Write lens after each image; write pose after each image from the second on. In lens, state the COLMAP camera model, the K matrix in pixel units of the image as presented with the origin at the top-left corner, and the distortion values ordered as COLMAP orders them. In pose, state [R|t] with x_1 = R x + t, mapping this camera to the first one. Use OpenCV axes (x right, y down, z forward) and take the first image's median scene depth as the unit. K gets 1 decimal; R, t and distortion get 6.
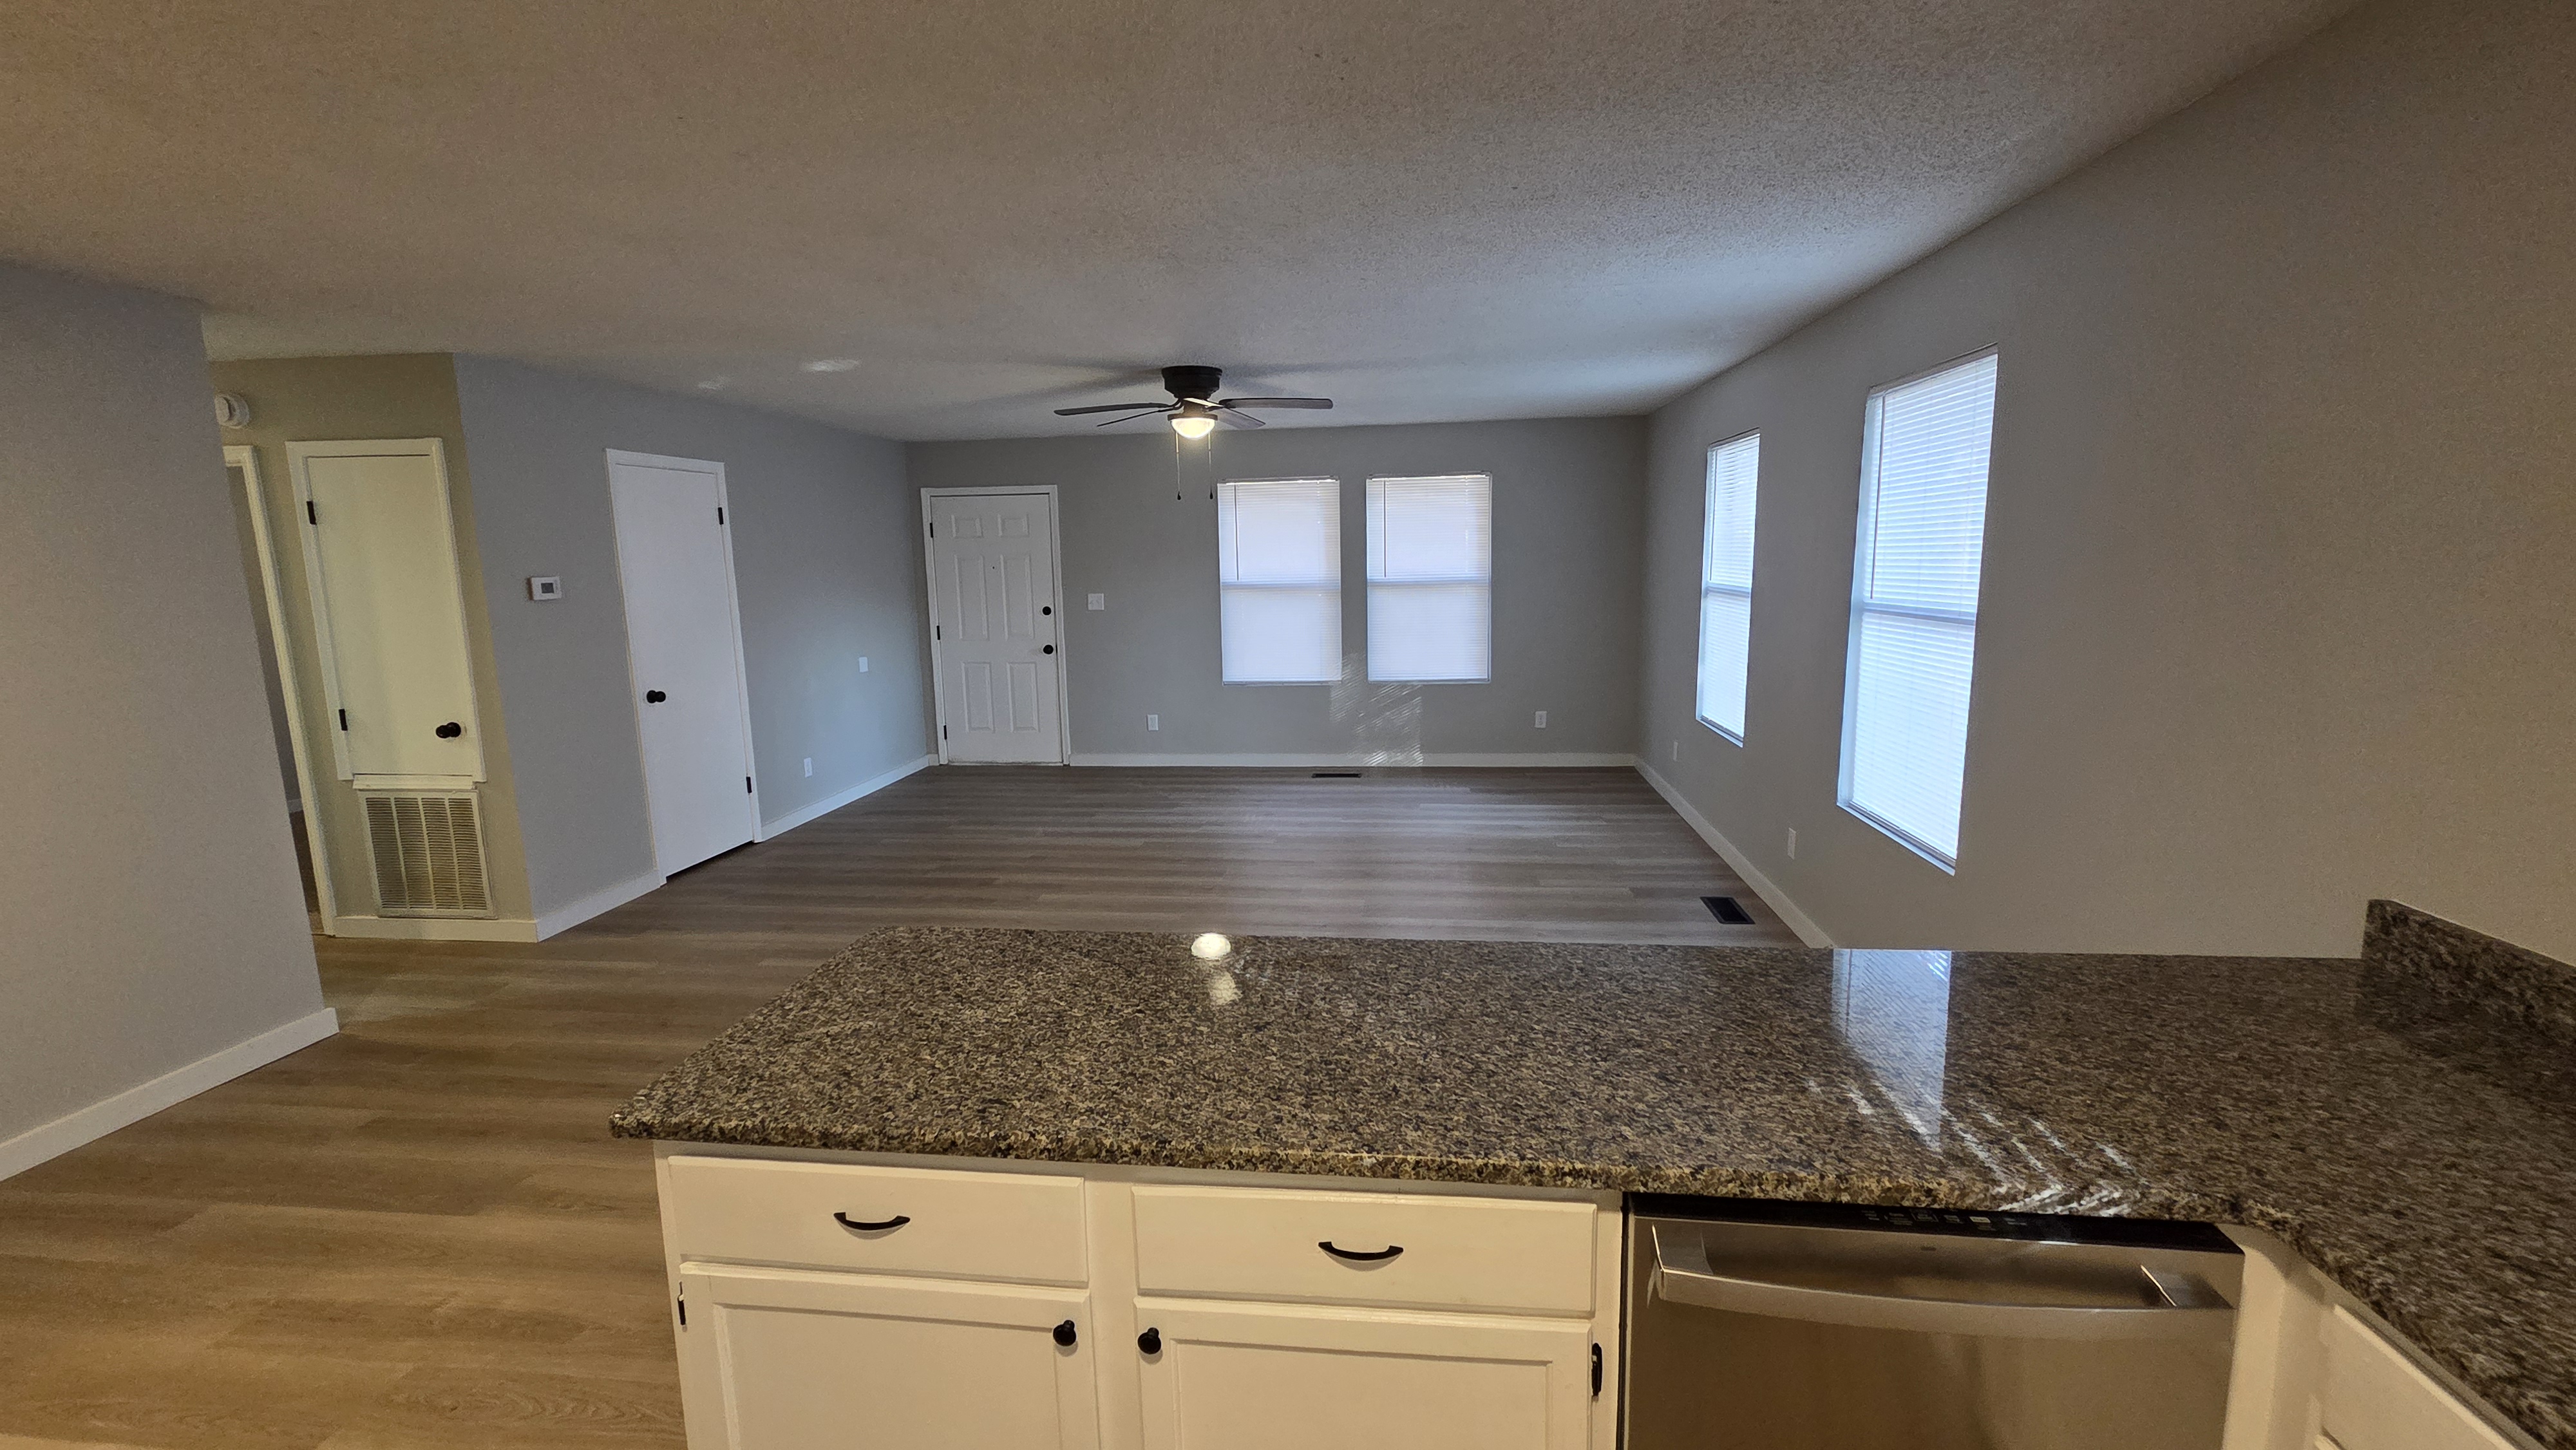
lens RADIAL K [[1051.3, 0, 1289.3], [0, 1051.3, 721.8], [0, 0, 1]] dist [0.003691, -0.000940]
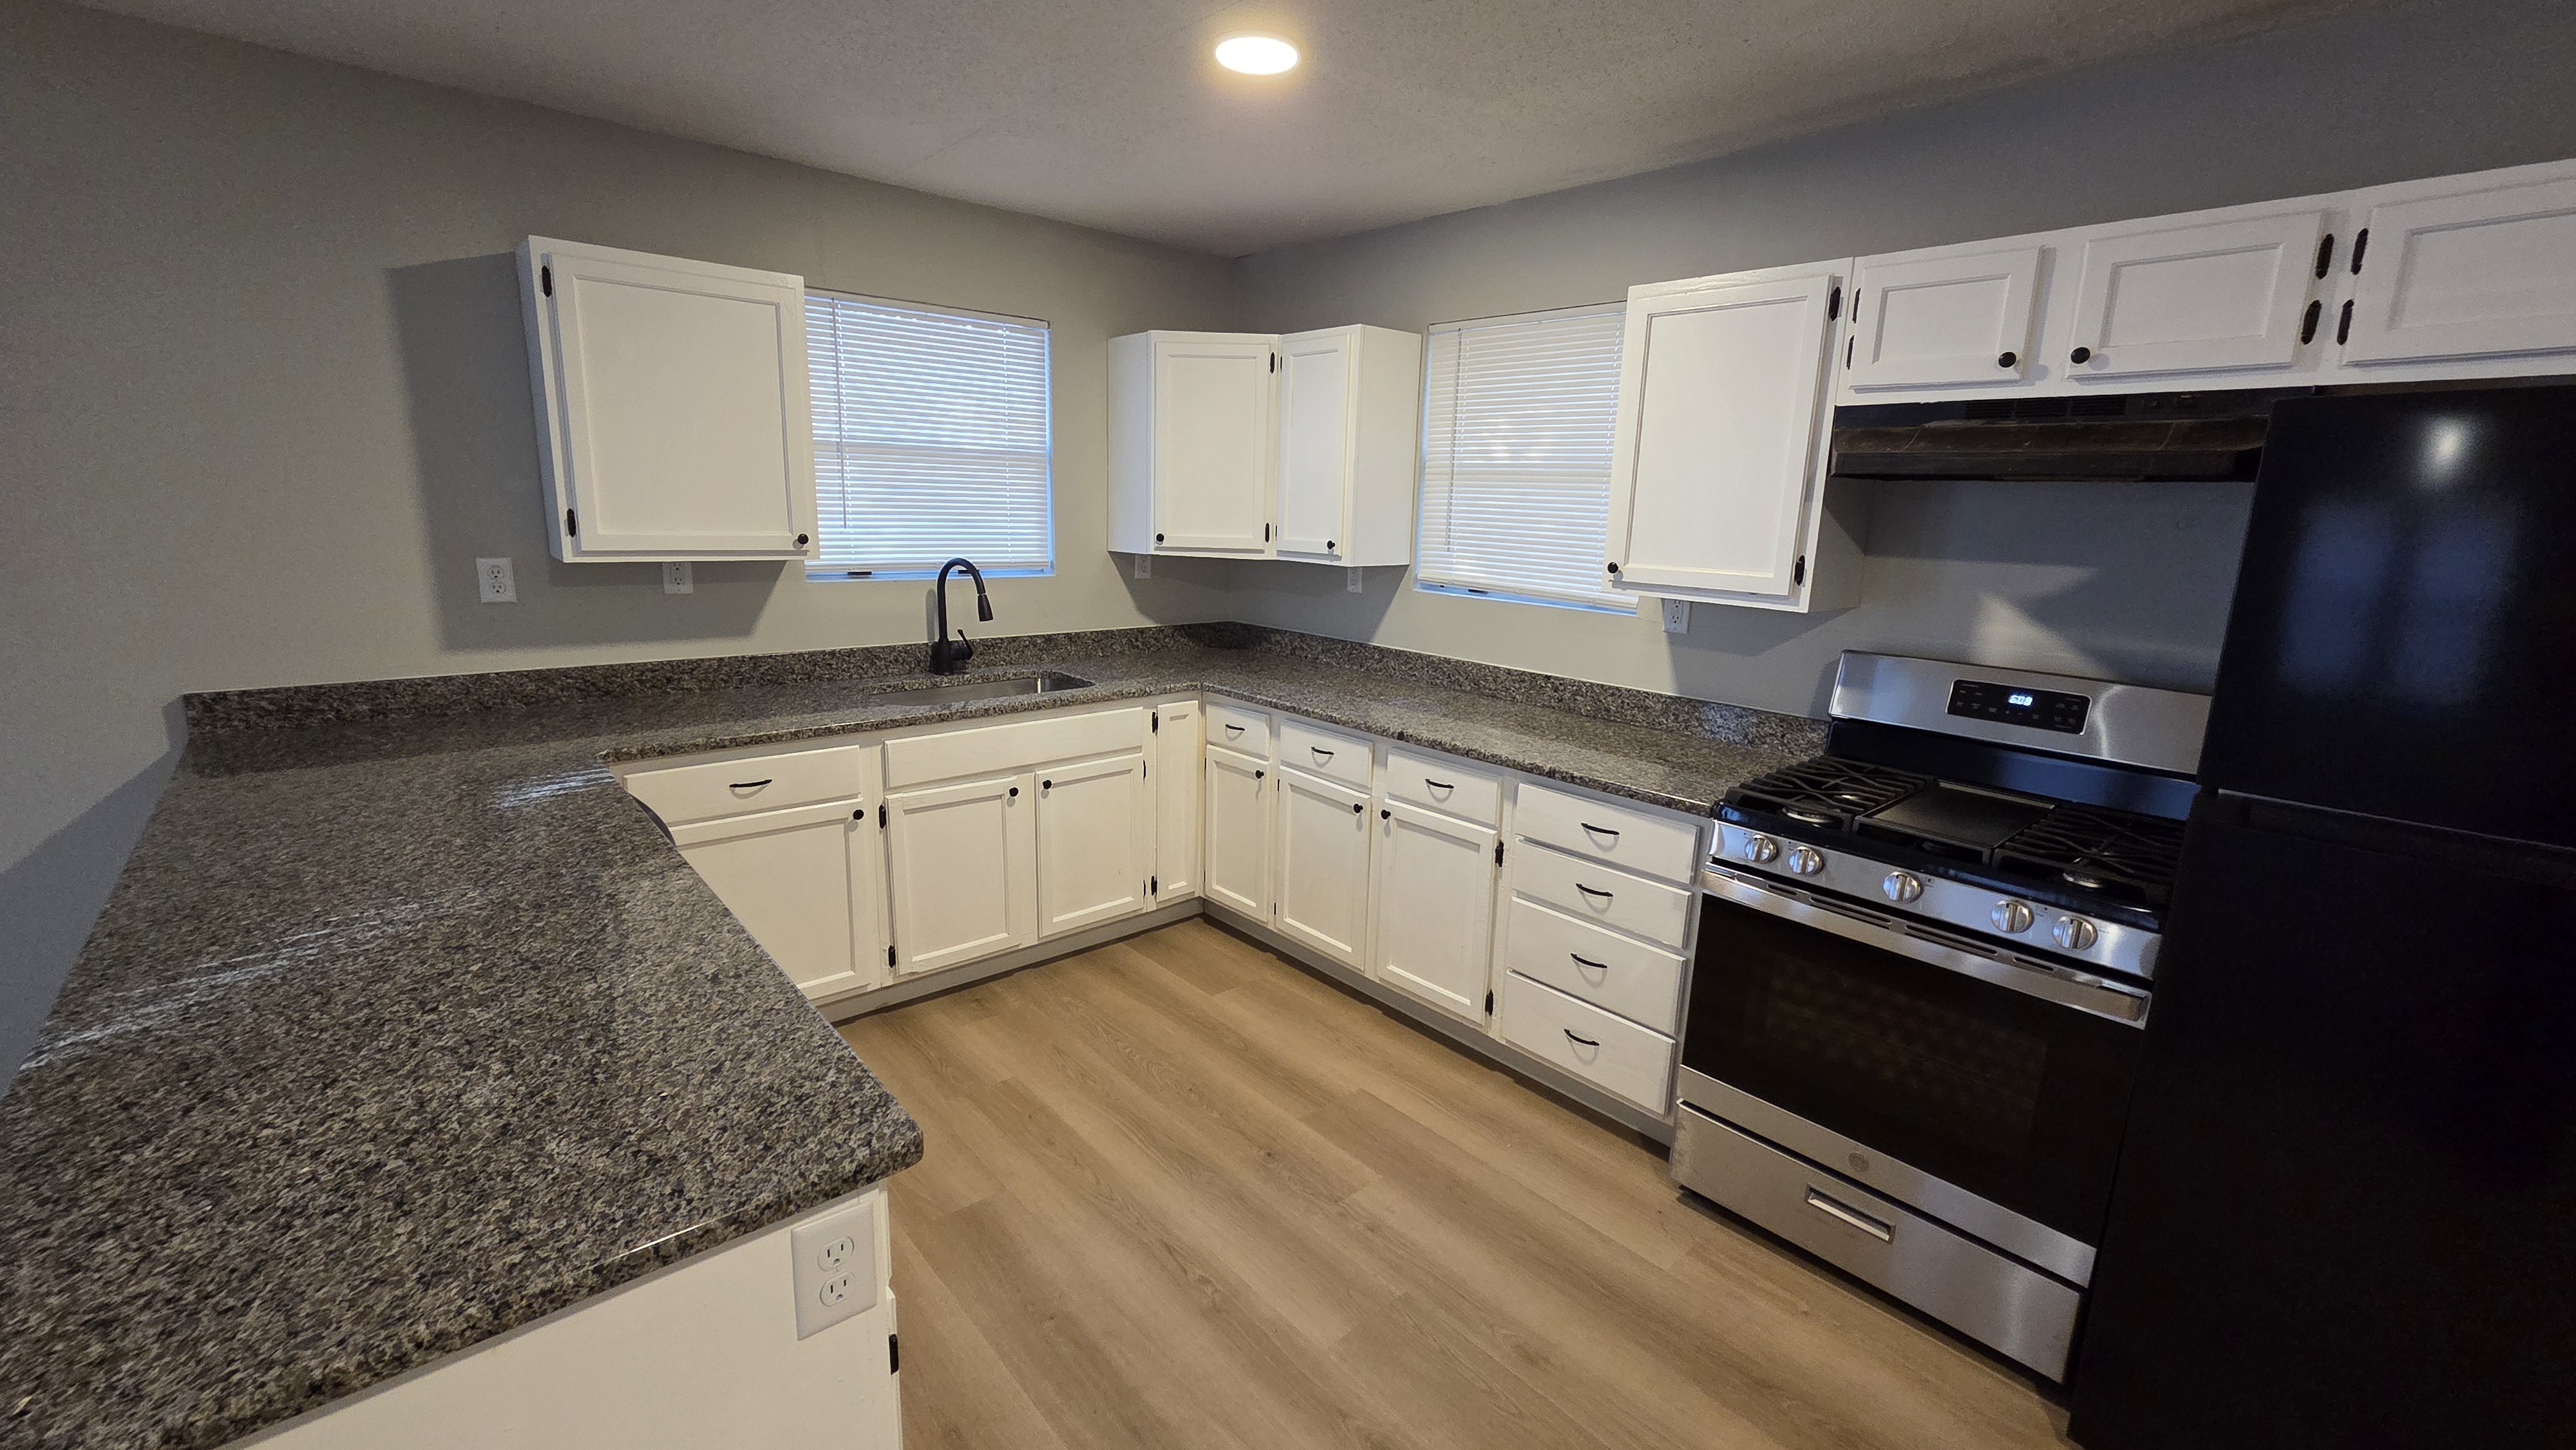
lens RADIAL K [[1051.3, 0, 1284.2], [0, 1051.3, 714.6], [0, 0, 1]] dist [0.003691, -0.000940]
pose [[-0.744306, -0.137267, 0.653580, -0.373600], [0.093016, 0.947803, 0.304988, -0.038234], [-0.661329, 0.287798, -0.692687, 0.361922]]
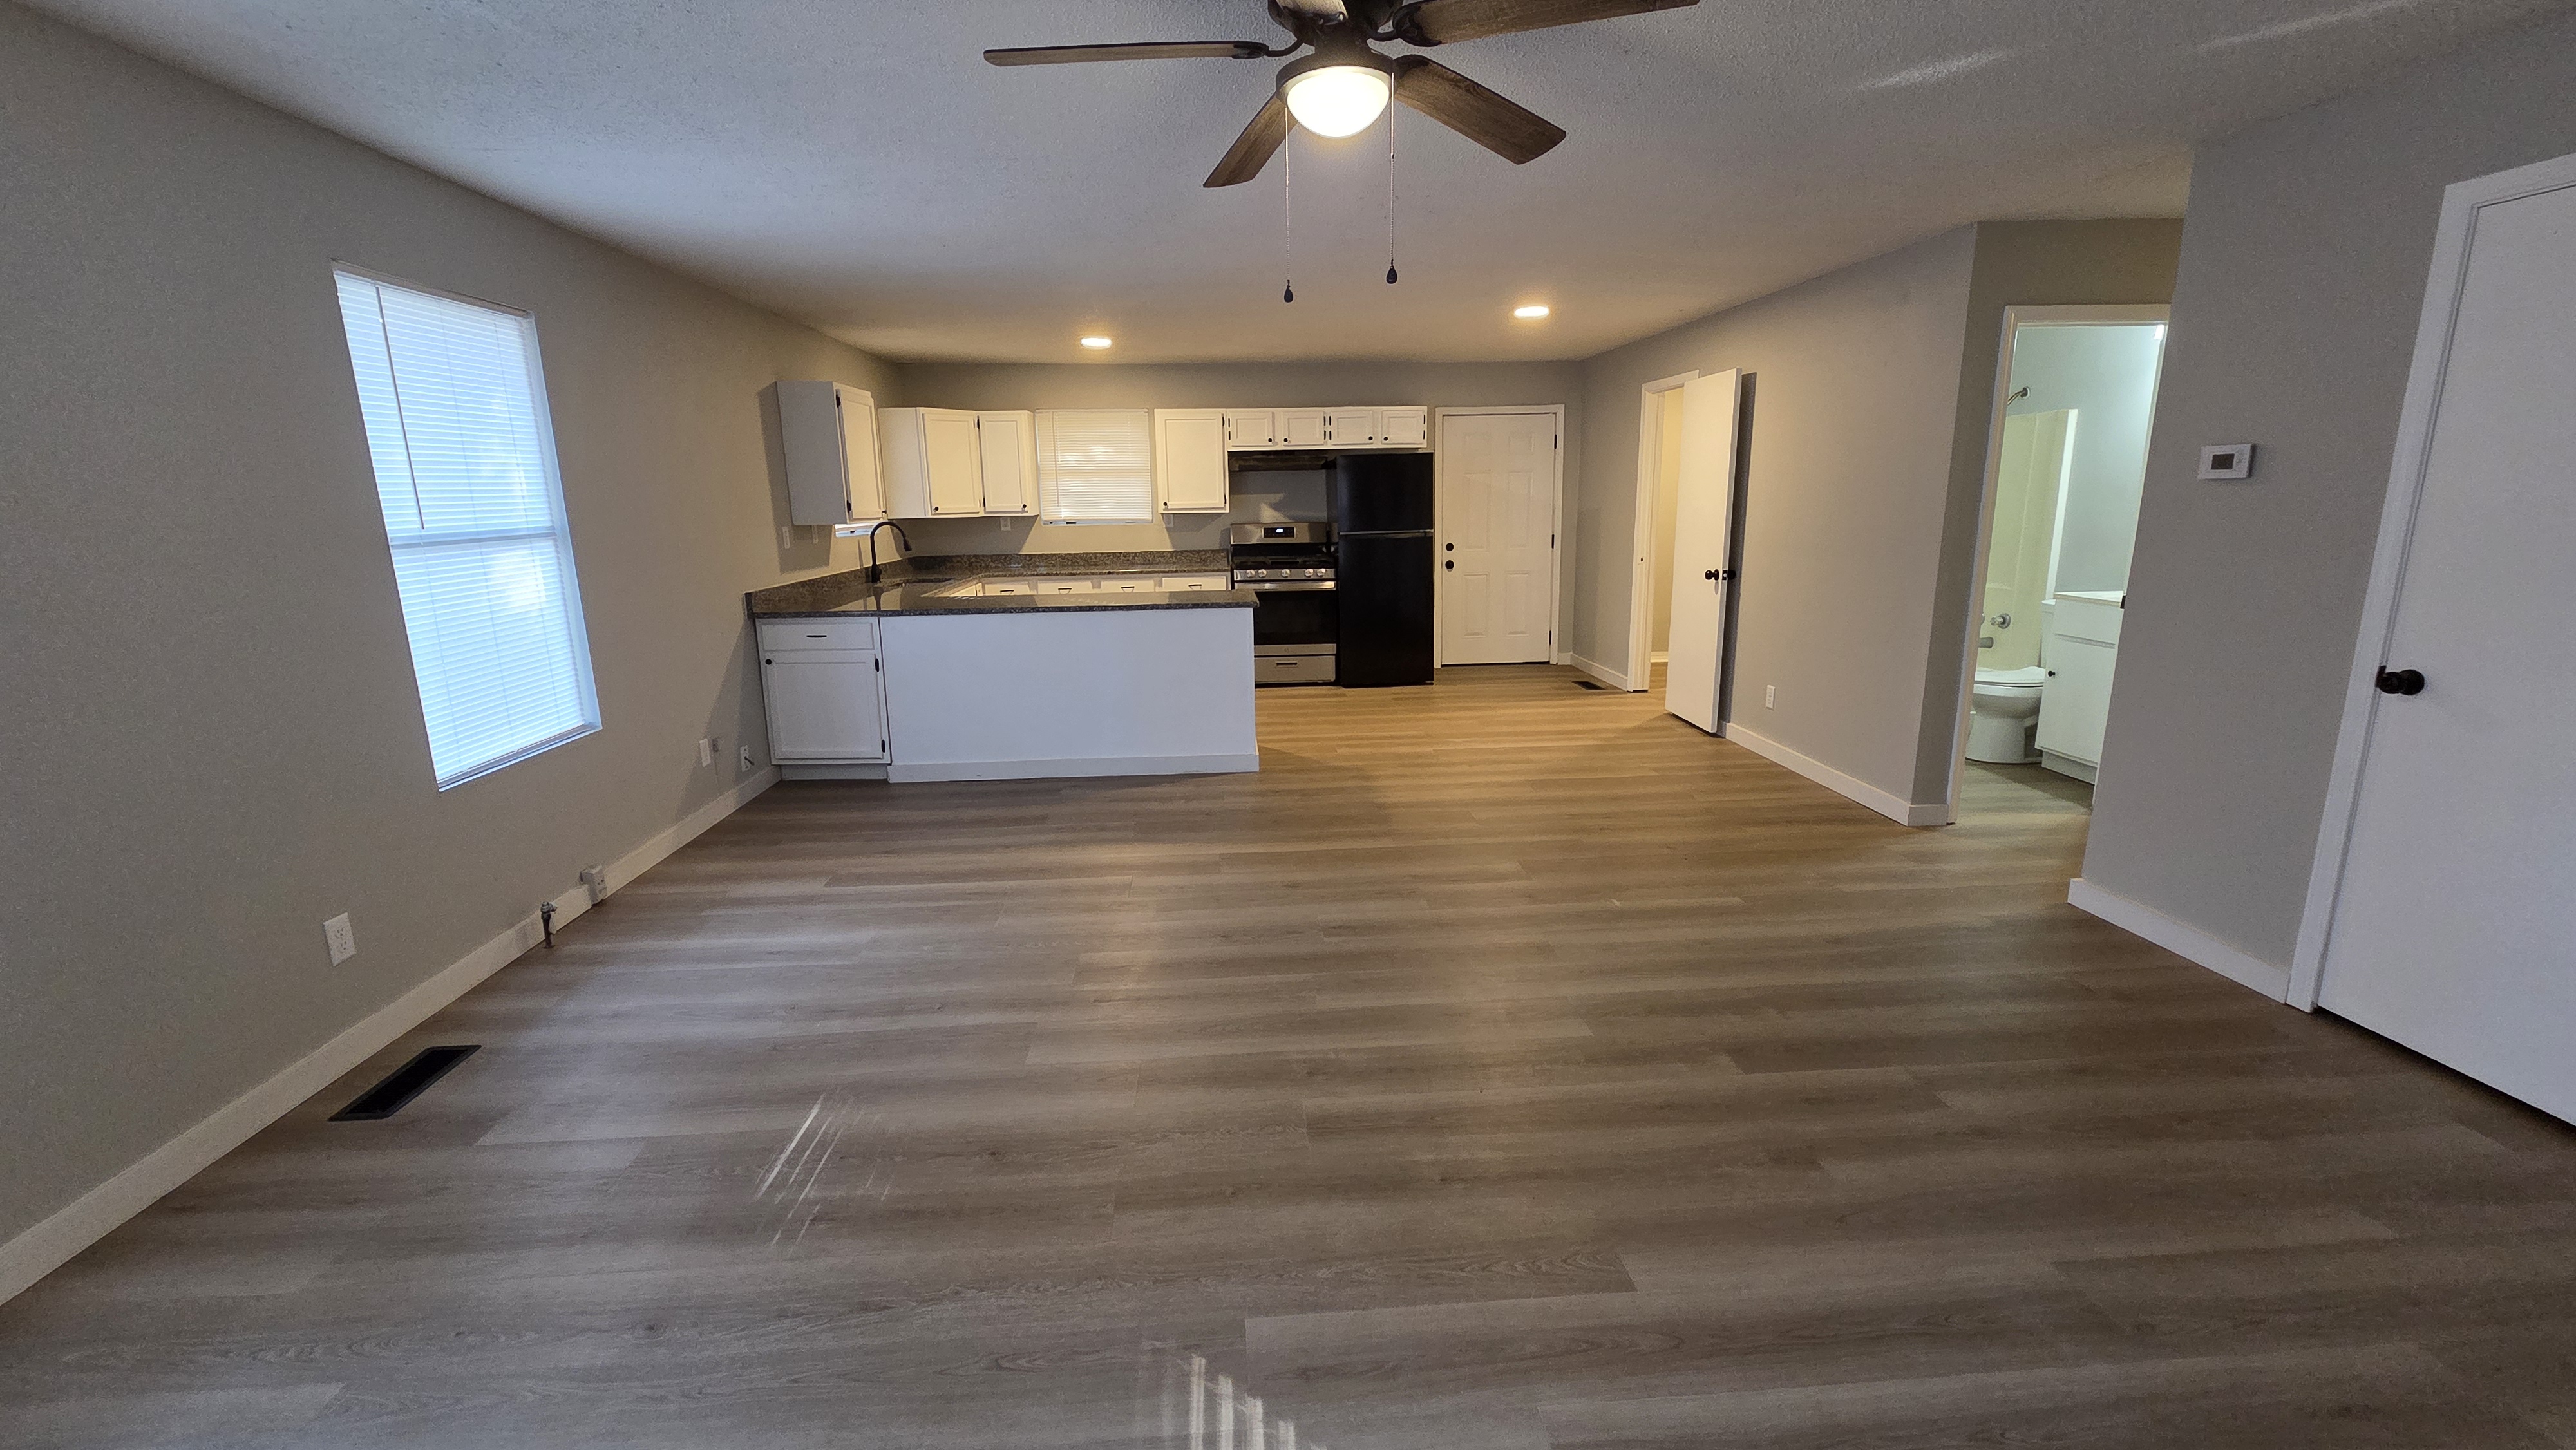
lens RADIAL K [[1051.3, 0, 1284.6], [0, 1051.3, 721.4], [0, 0, 1]] dist [0.003691, -0.000940]
pose [[-0.981461, 0.076547, -0.175713, 0.018811], [0.006300, 0.929172, 0.369594, -0.221288], [0.191559, 0.361635, -0.912428, 1.532026]]
